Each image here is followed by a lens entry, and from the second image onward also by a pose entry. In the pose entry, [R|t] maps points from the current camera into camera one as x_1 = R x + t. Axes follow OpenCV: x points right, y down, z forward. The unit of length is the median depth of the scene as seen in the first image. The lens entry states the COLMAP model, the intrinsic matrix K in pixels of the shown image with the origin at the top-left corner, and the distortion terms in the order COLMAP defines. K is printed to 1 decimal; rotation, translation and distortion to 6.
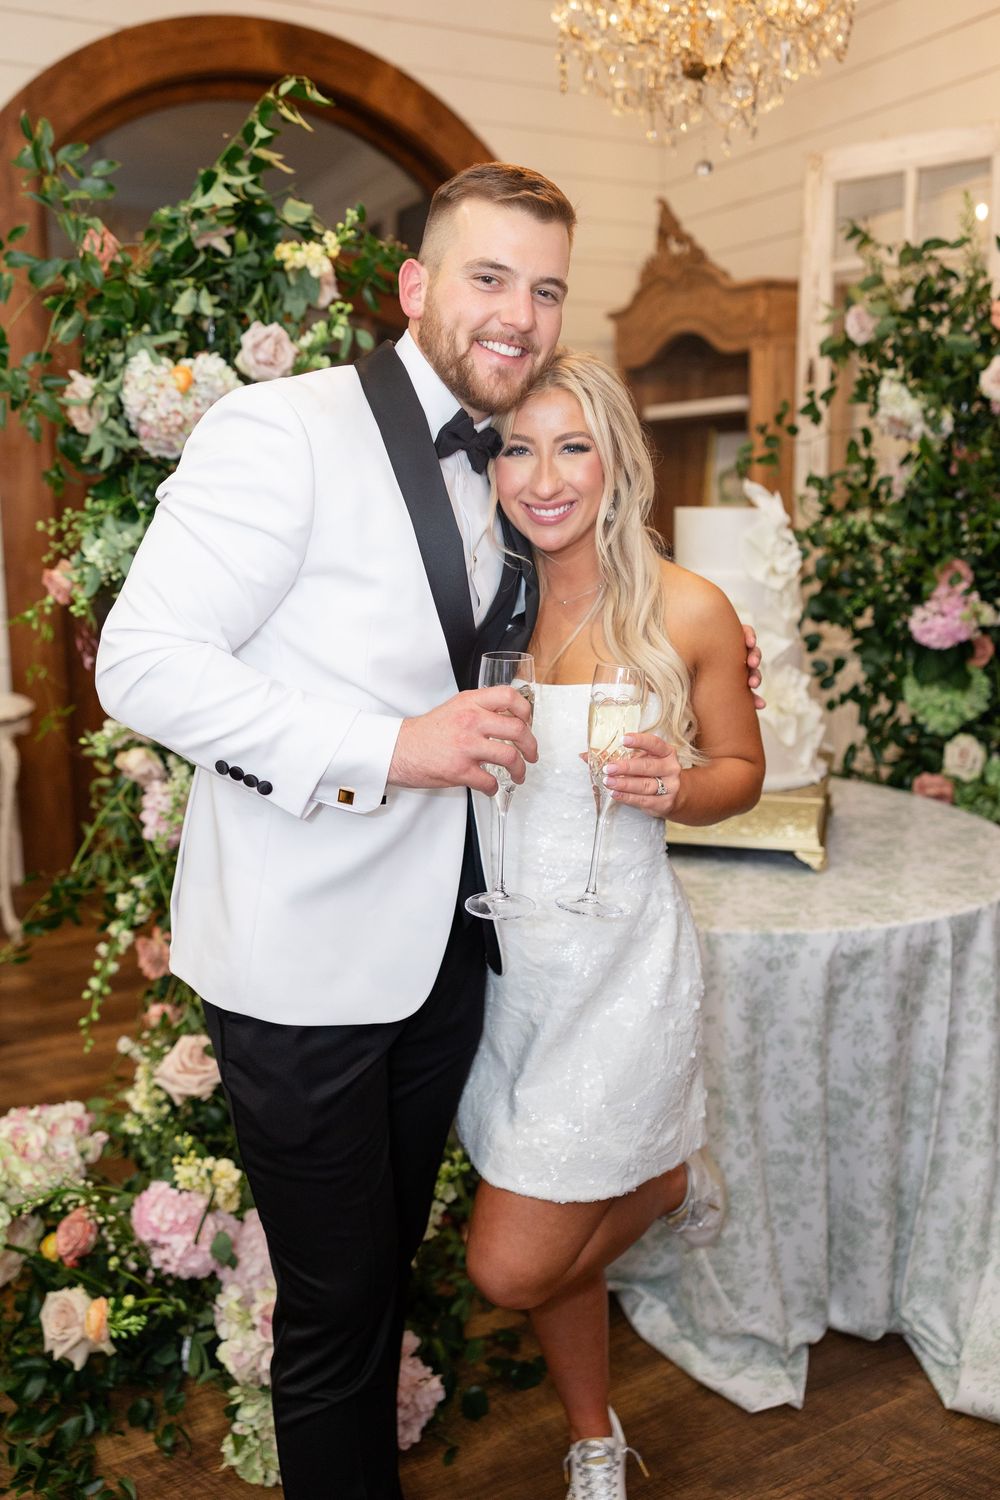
lens RADIAL K [[1245.4, 0, 500.0], [0, 1245.4, 750.0], [0, 0, 1]] dist [-0.004195, 0.005742]
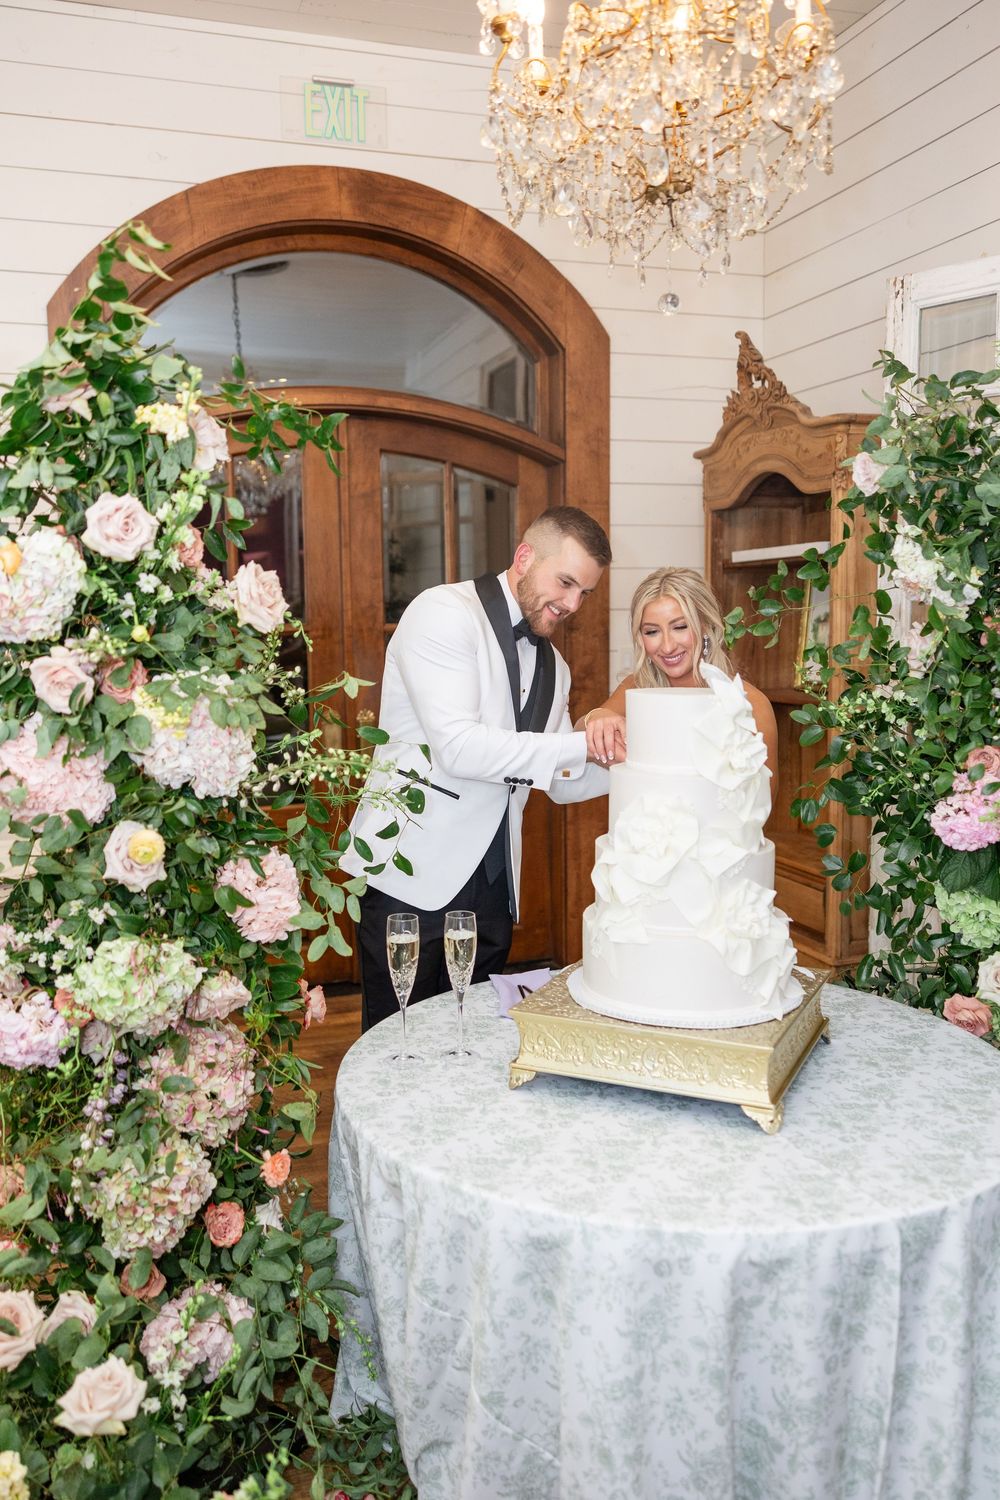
lens RADIAL K [[1222.6, 0, 499.2], [0, 1222.6, 815.1], [0, 0, 1]] dist [0.003329, -0.007636]
pose [[0.988530, 0.023055, -0.149254, 0.215145], [-0.029528, 0.998710, -0.041297, -0.081606], [0.148110, 0.045231, 0.987936, 0.177124]]
